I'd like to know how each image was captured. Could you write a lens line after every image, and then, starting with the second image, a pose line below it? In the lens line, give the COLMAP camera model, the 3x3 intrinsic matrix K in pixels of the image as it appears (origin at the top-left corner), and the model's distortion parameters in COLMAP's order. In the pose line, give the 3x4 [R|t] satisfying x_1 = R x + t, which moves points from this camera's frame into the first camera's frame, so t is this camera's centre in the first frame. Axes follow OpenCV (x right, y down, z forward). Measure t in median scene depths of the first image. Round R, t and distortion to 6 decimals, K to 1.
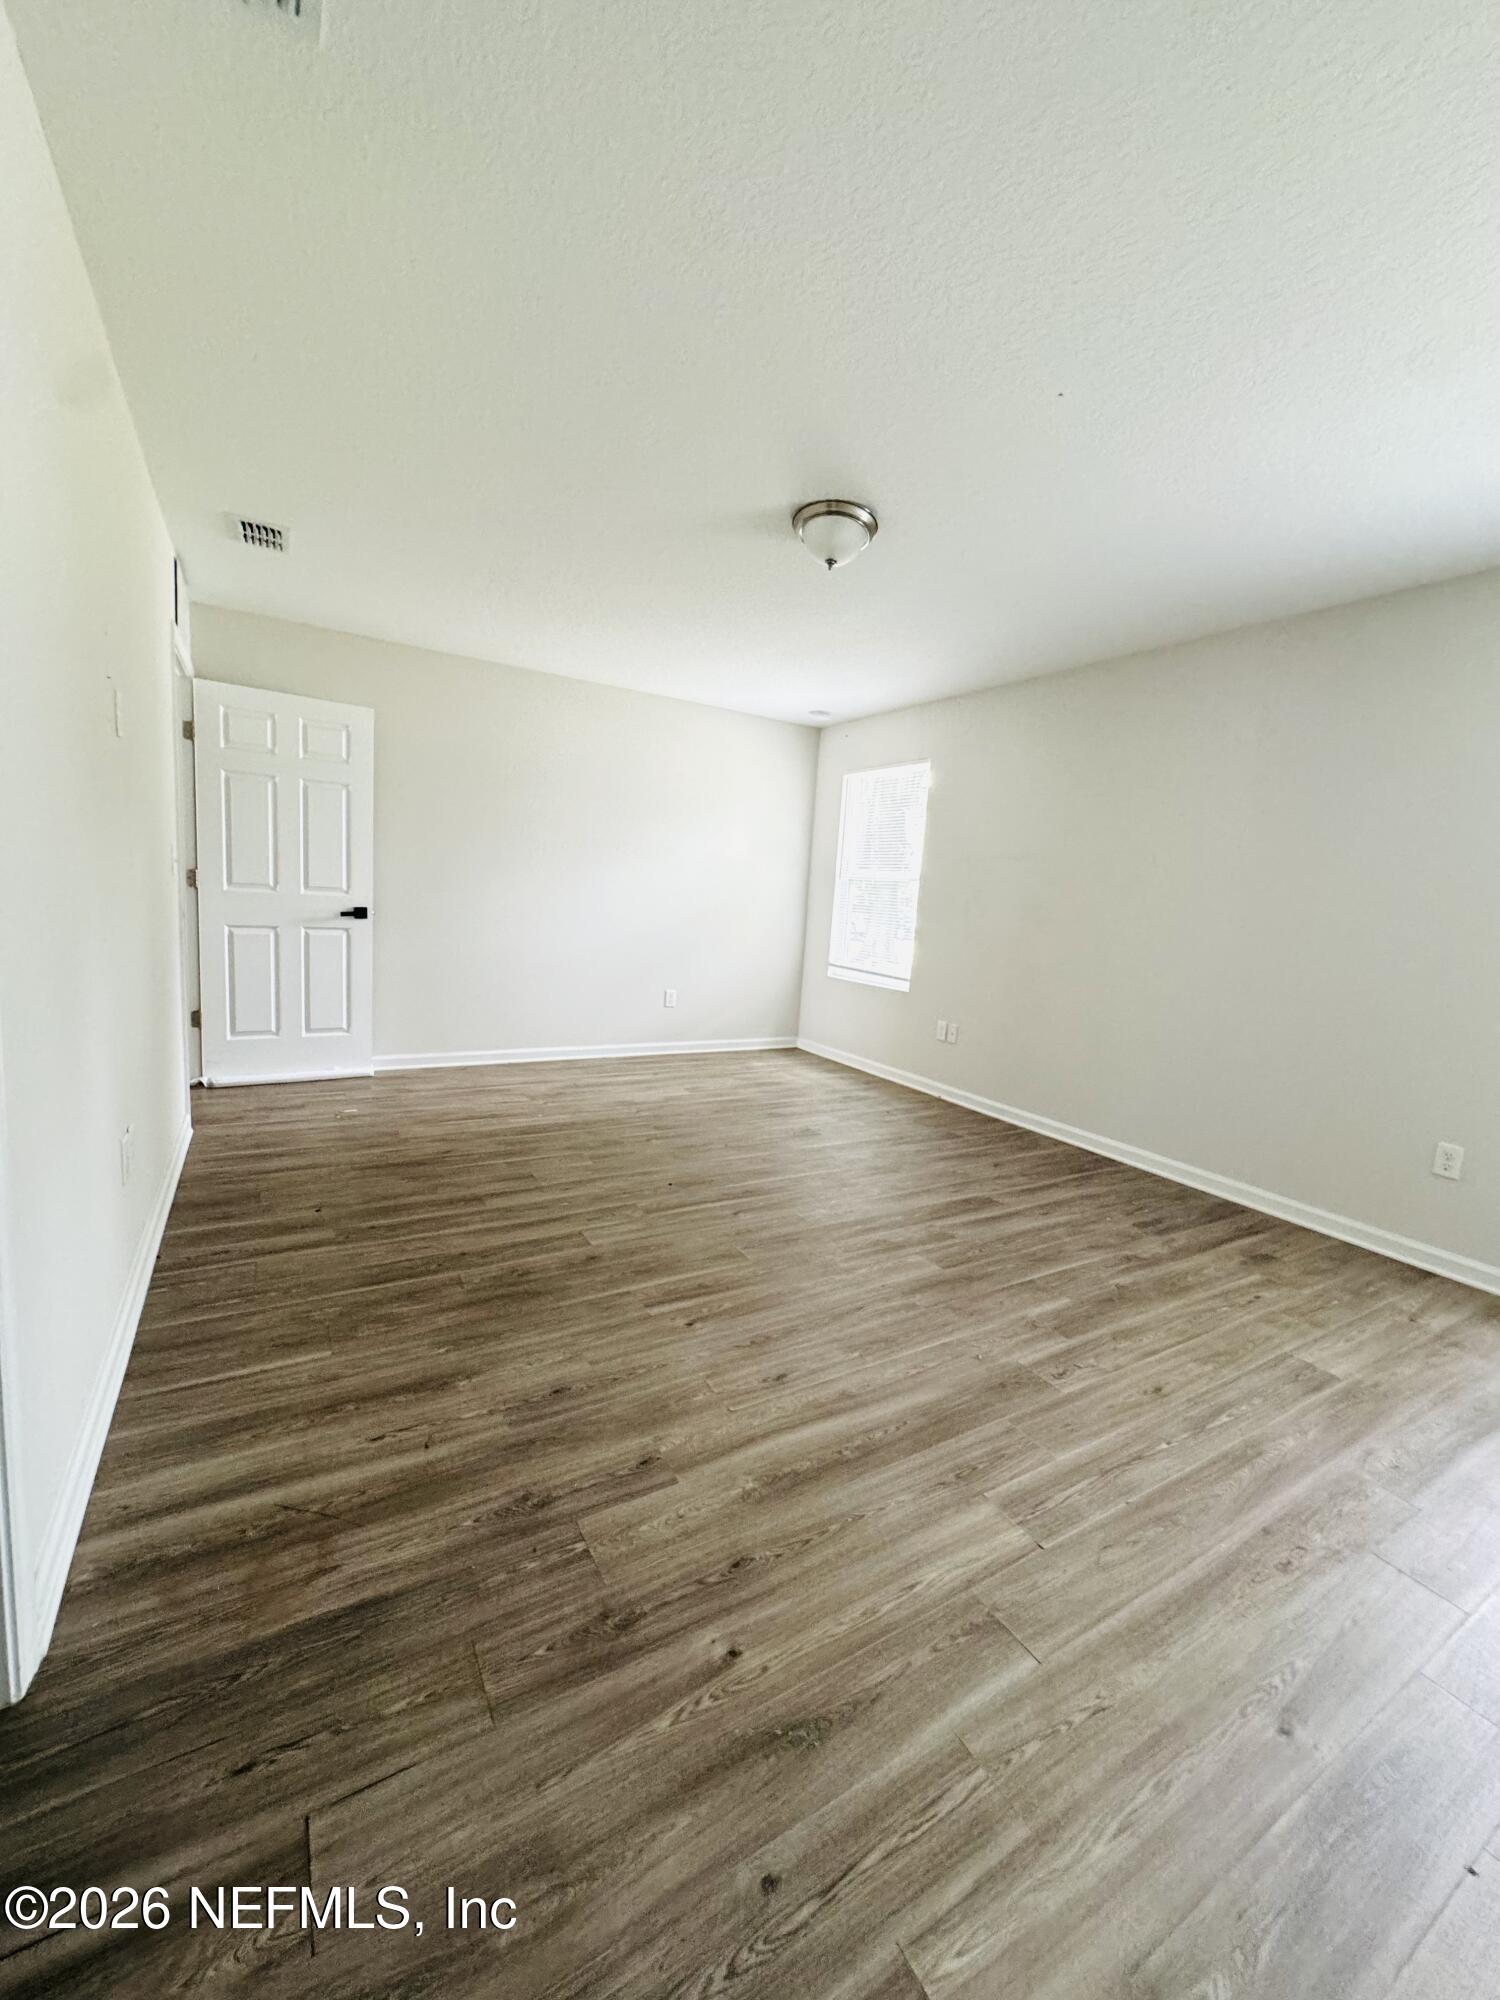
lens RADIAL K [[795.7, 0, 741.9], [0, 795.7, 998.5], [0, 0, 1]] dist [-0.004604, 0.000961]
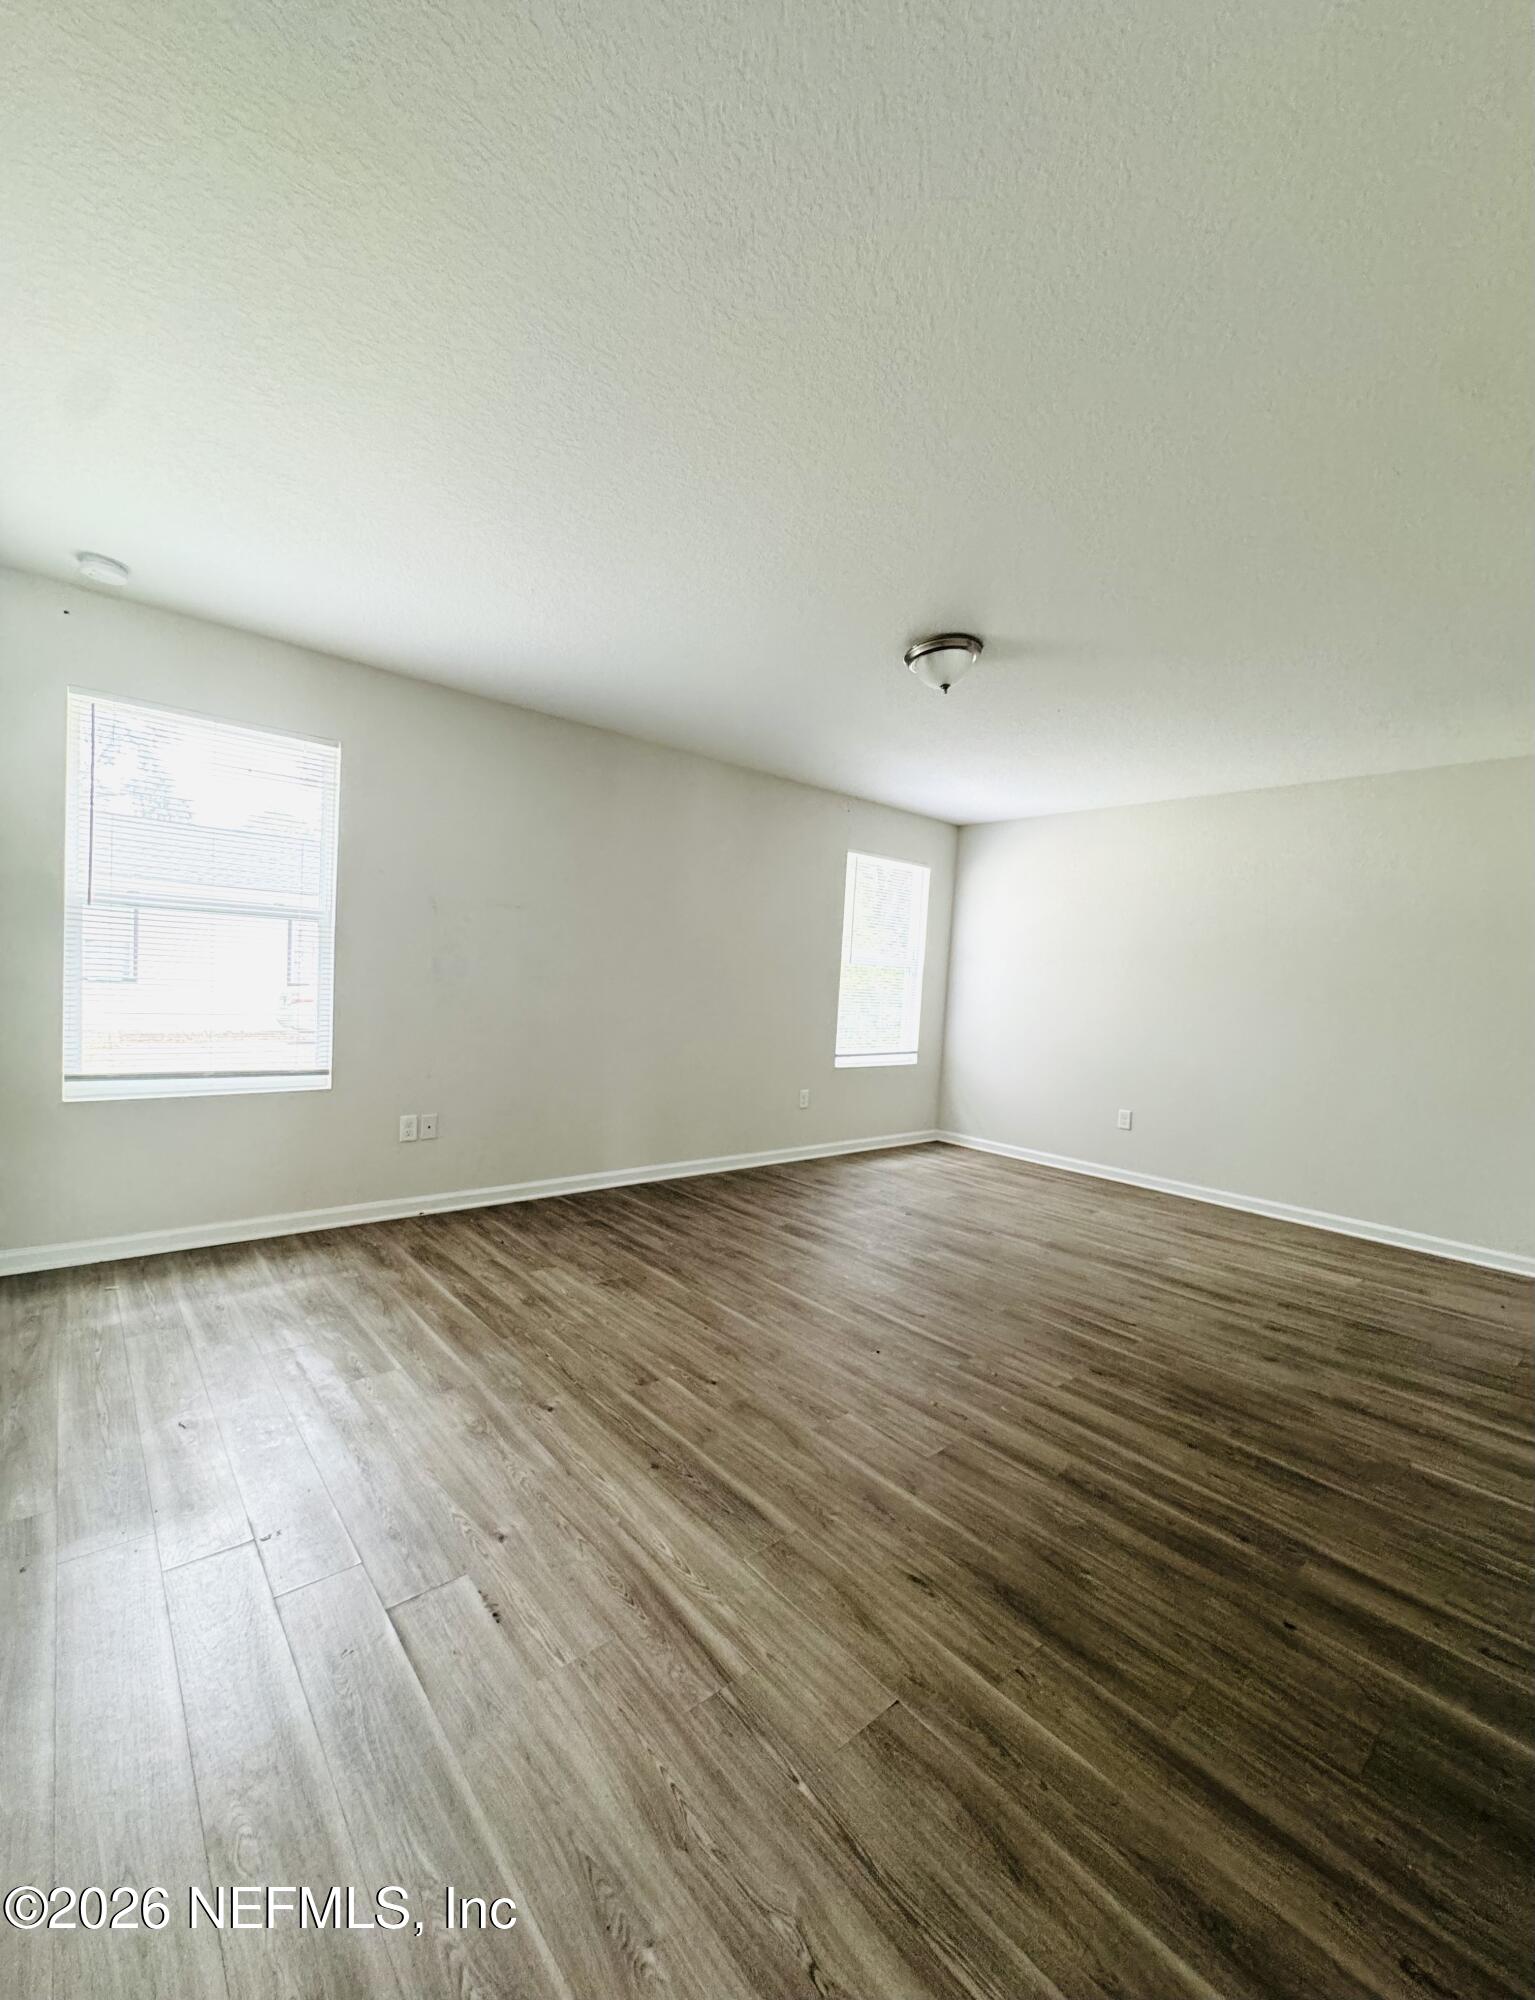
lens RADIAL K [[818.2, 0, 763.4], [0, 818.2, 1010.4], [0, 0, 1]] dist [0.003840, -0.000157]
pose [[-0.179459, -0.112699, 0.977289, -0.879778], [0.063196, 0.990044, 0.125774, -0.232747], [-0.981734, 0.084332, -0.170550, 1.274165]]
